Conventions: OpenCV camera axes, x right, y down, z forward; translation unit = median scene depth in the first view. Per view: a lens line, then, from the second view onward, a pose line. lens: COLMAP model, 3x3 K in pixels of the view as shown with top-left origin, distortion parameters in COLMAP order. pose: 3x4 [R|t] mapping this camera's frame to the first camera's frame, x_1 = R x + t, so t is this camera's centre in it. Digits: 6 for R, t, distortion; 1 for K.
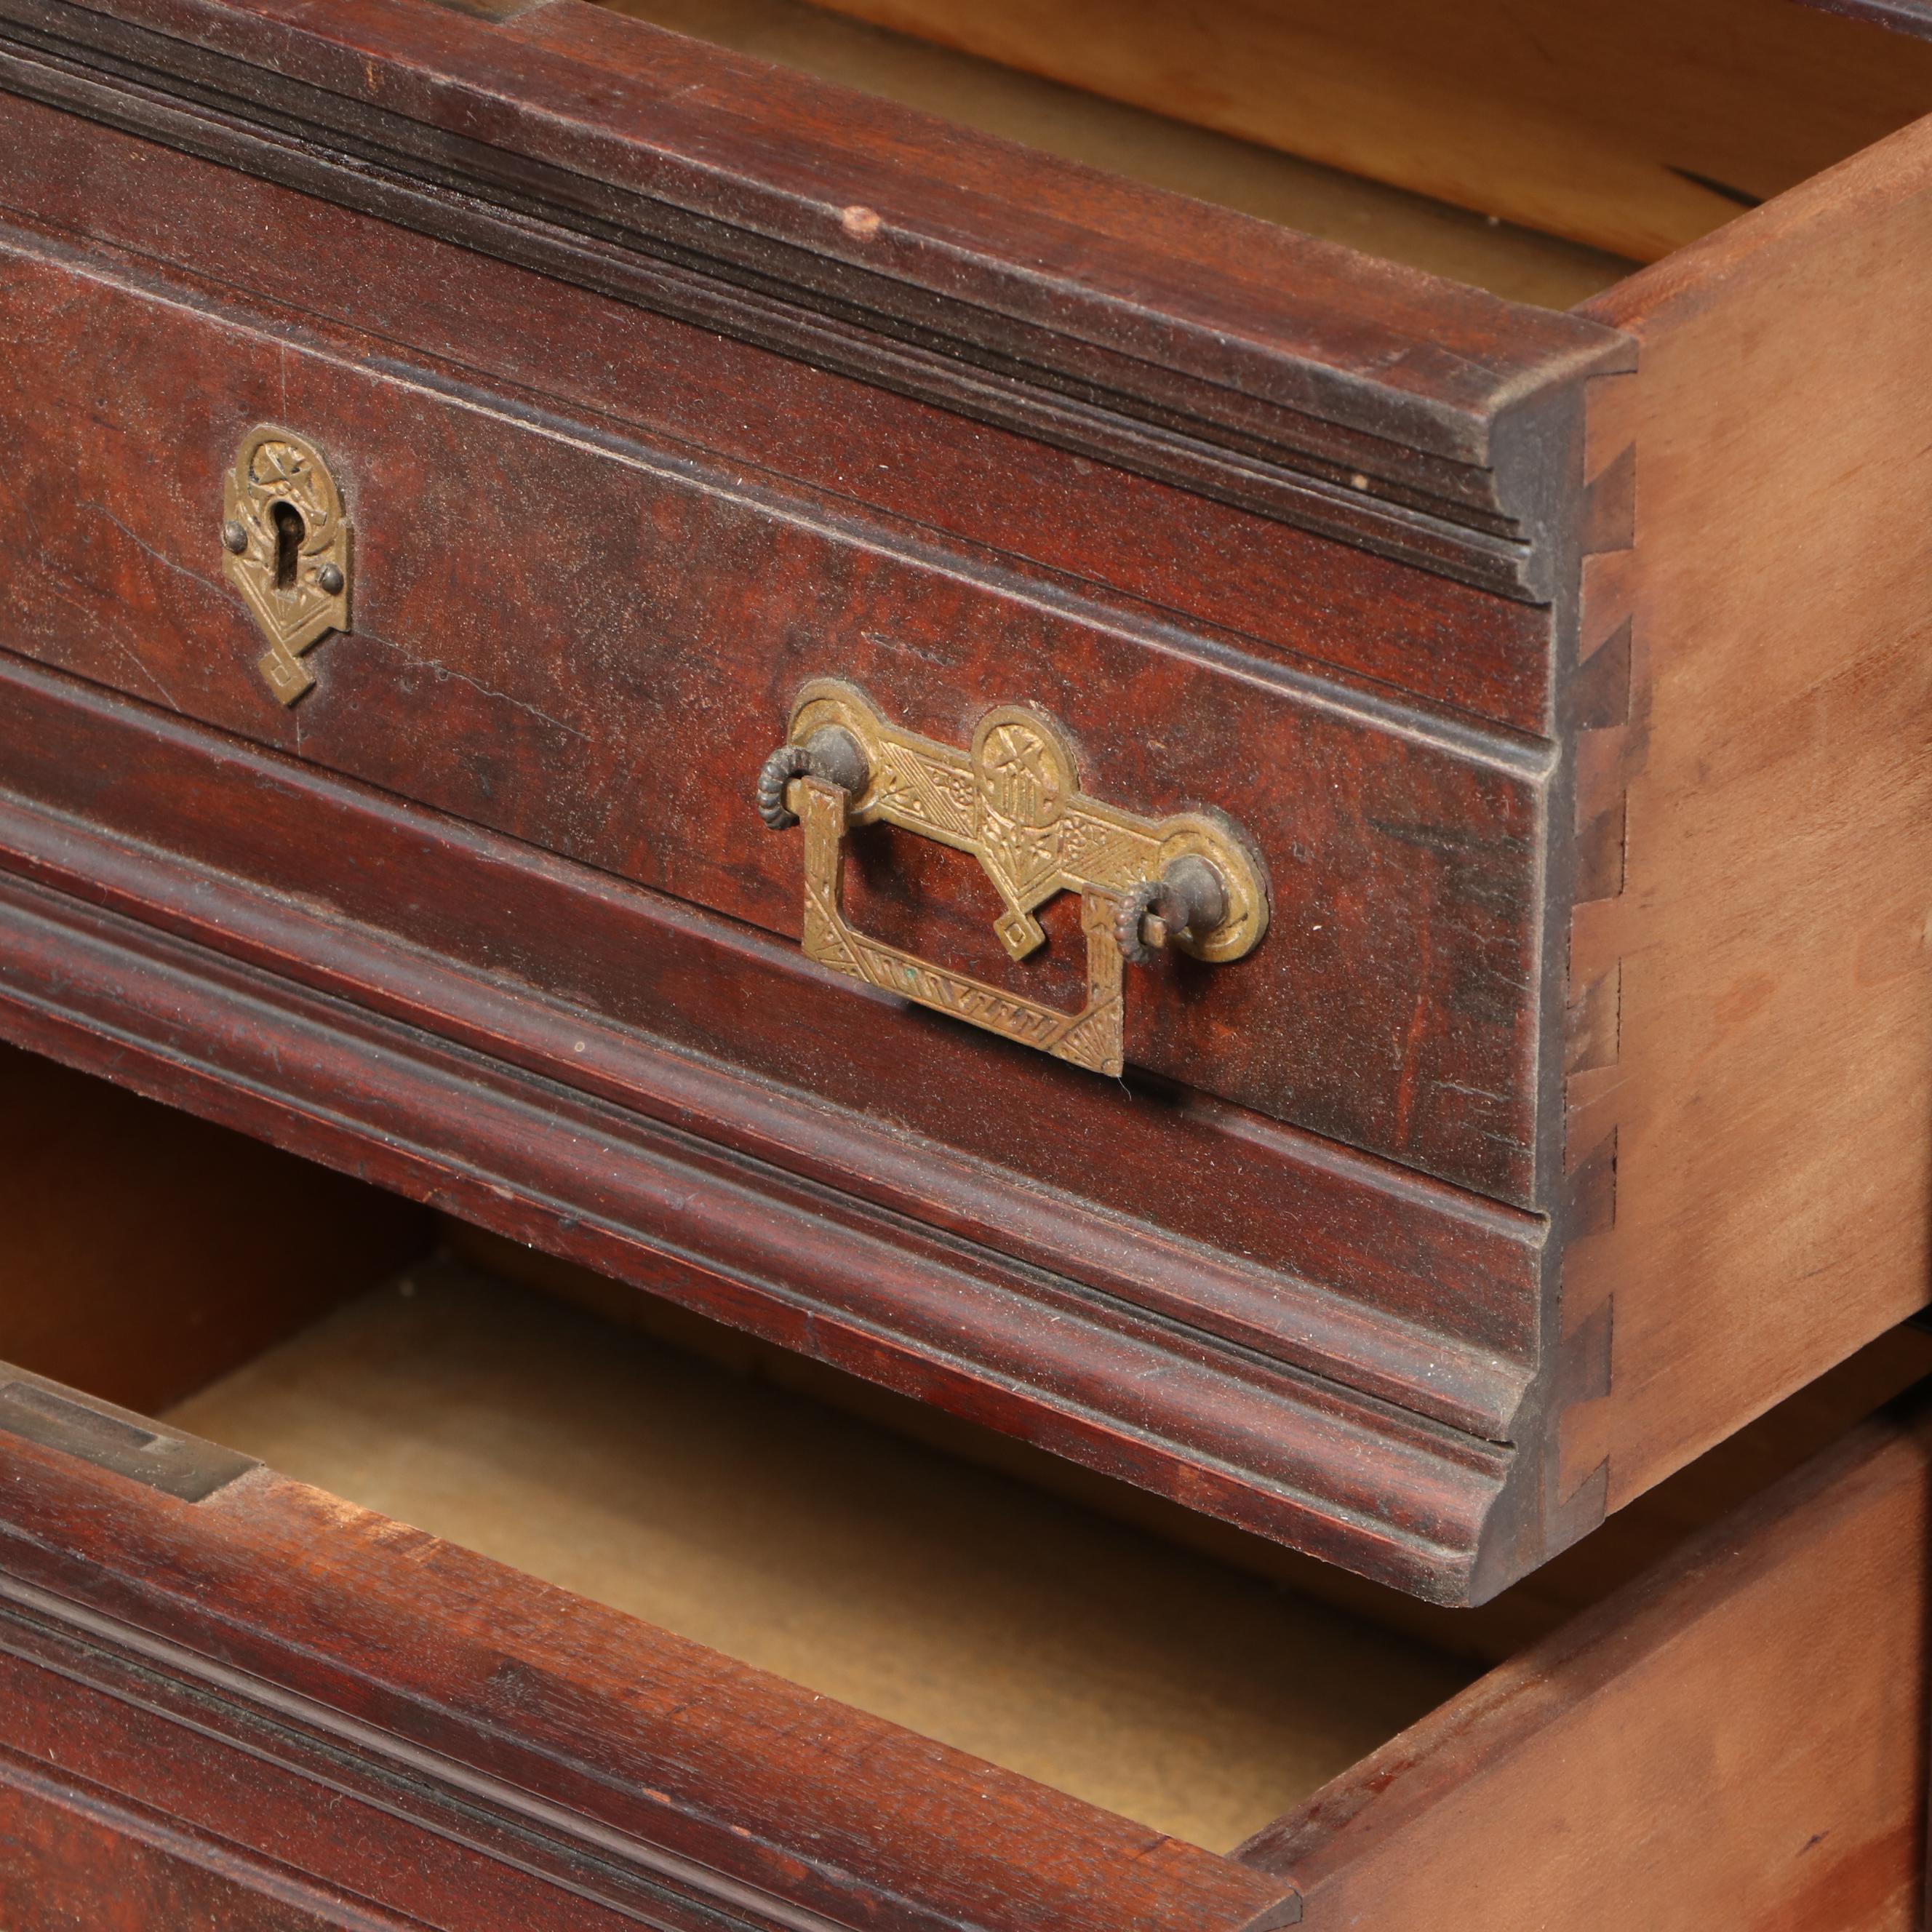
lens RADIAL K [[12130.5, 0, 1020.9], [0, 12130.5, 989.1], [0, 0, 1]] dist [0.886822, 0.000000]
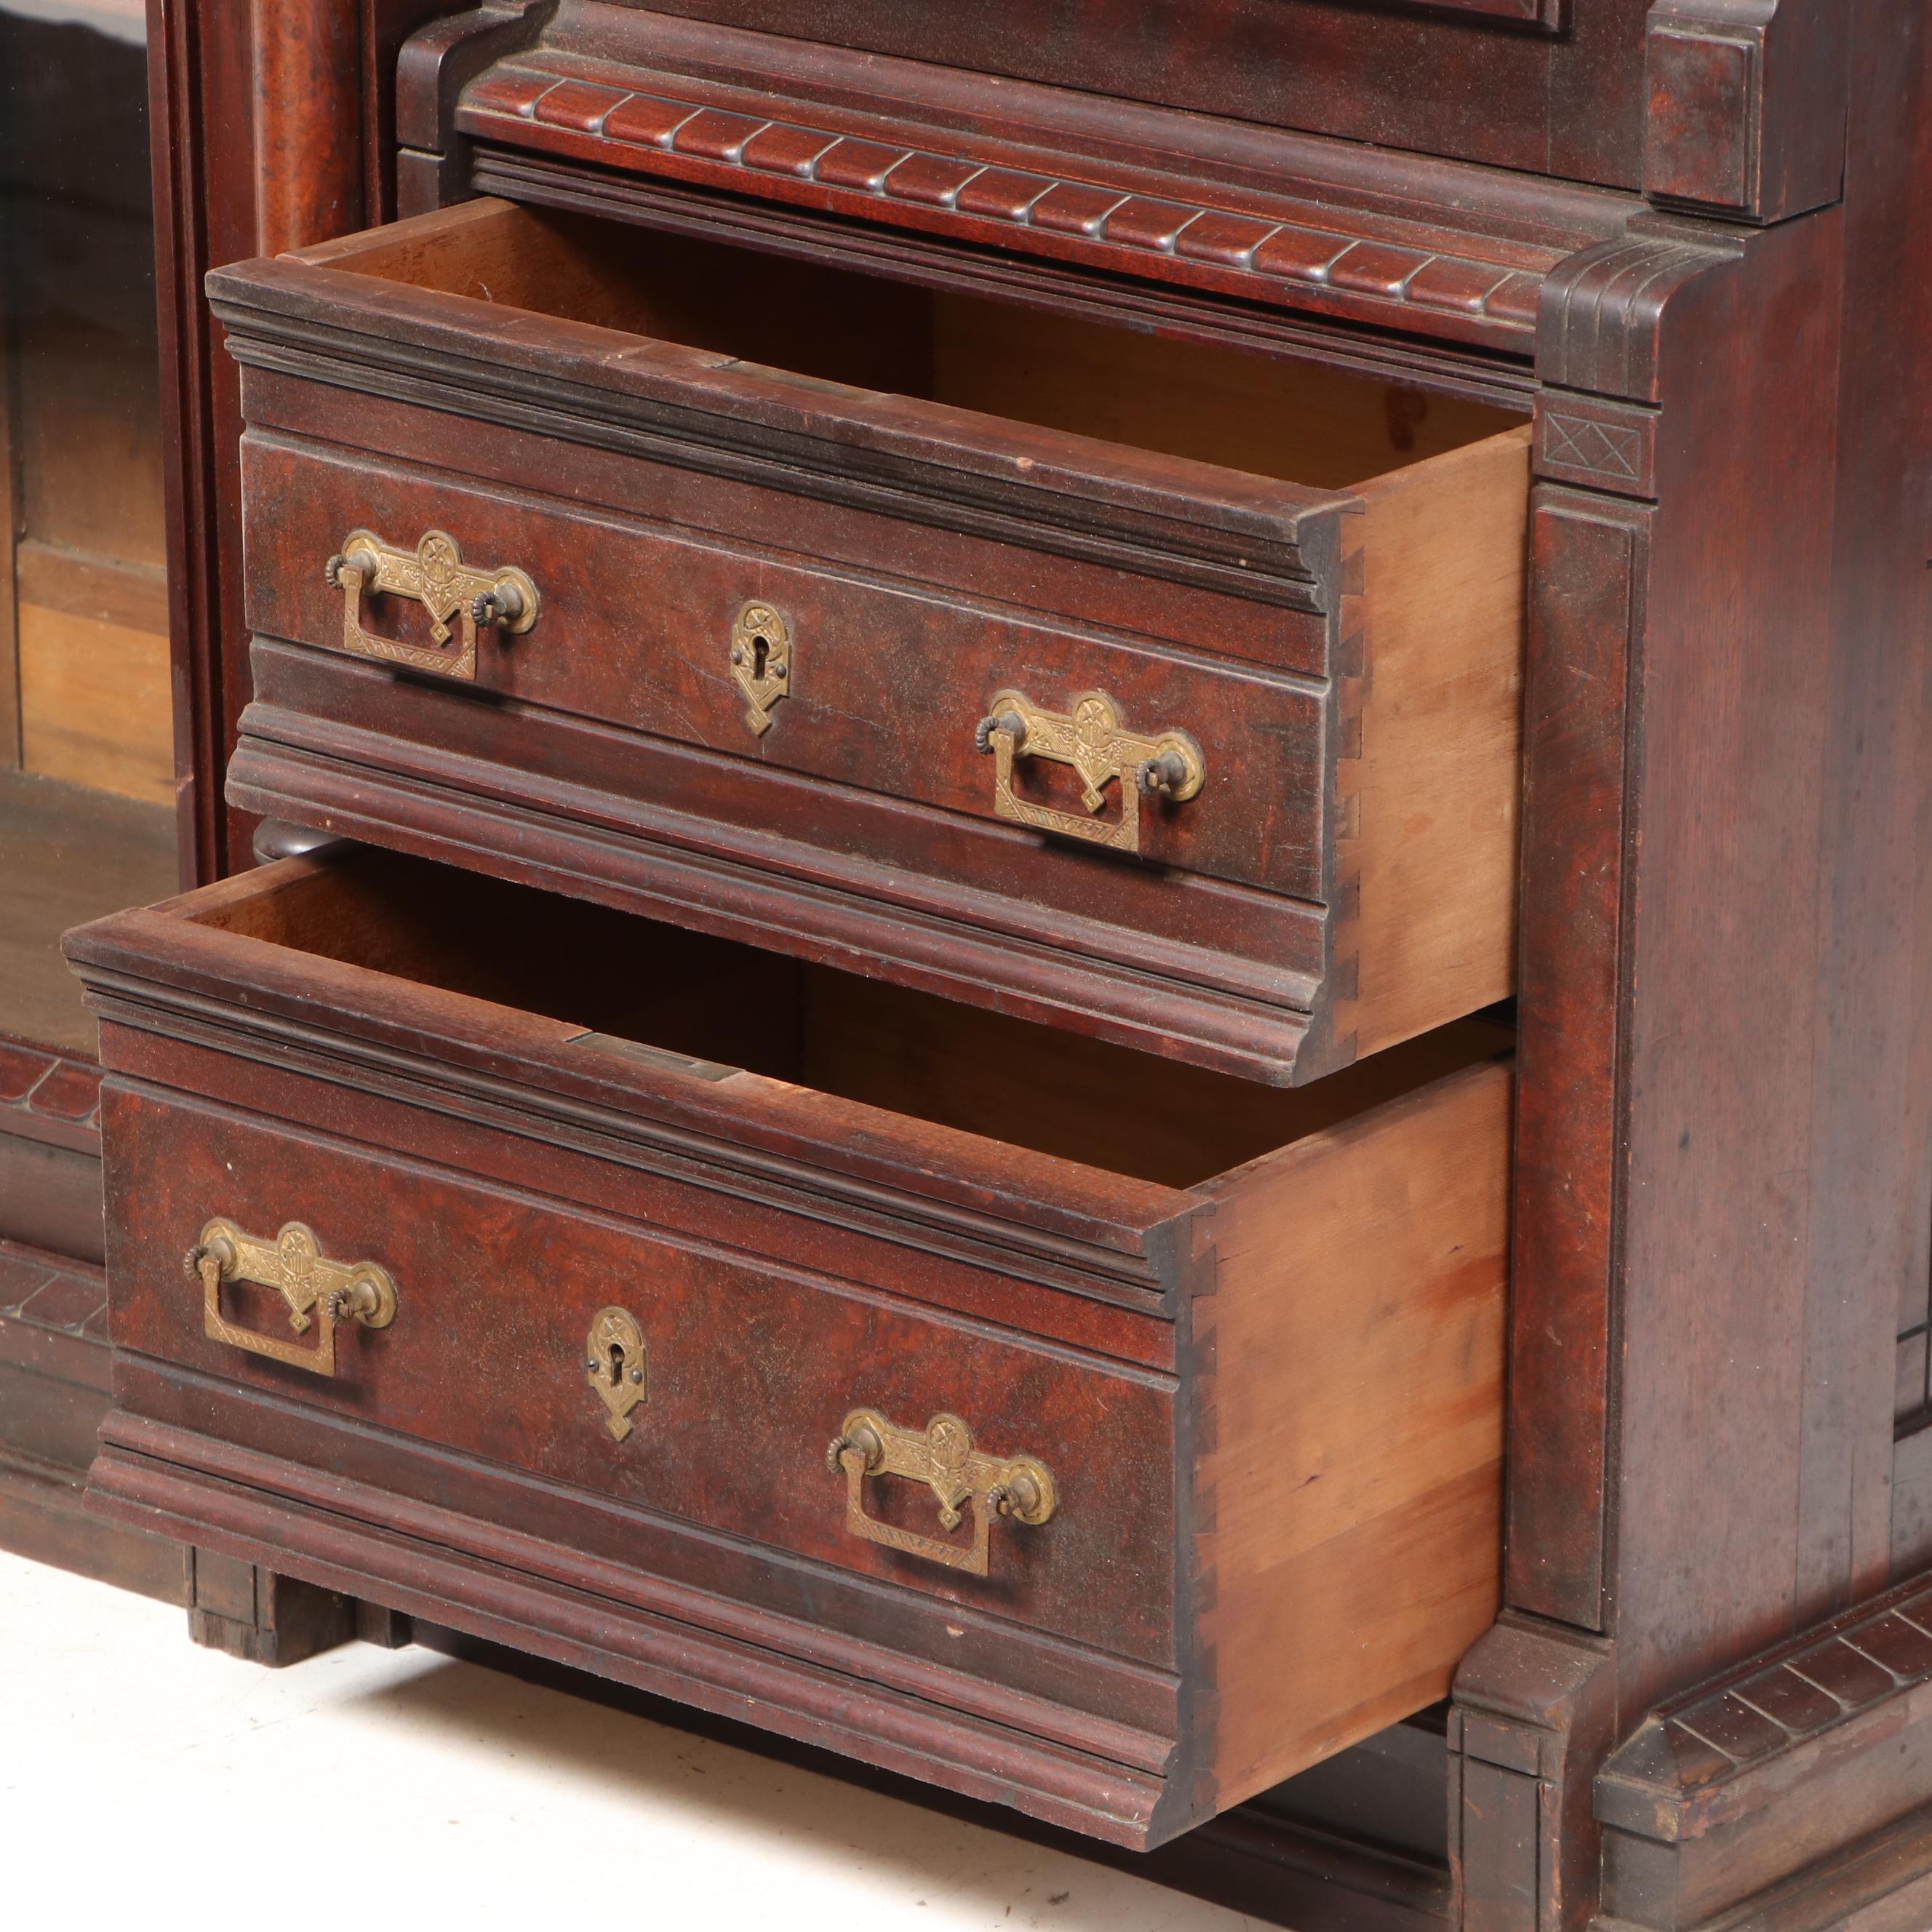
lens RADIAL K [[10525.3, 0, 961.9], [0, 10525.3, 970.5], [0, 0, 1]] dist [0.441648, 0.000000]
pose [[0.999812, 0.006692, -0.018208, 0.011163], [-0.009386, 0.988309, -0.152175, 0.317965], [0.016977, 0.152317, 0.988186, -0.891906]]
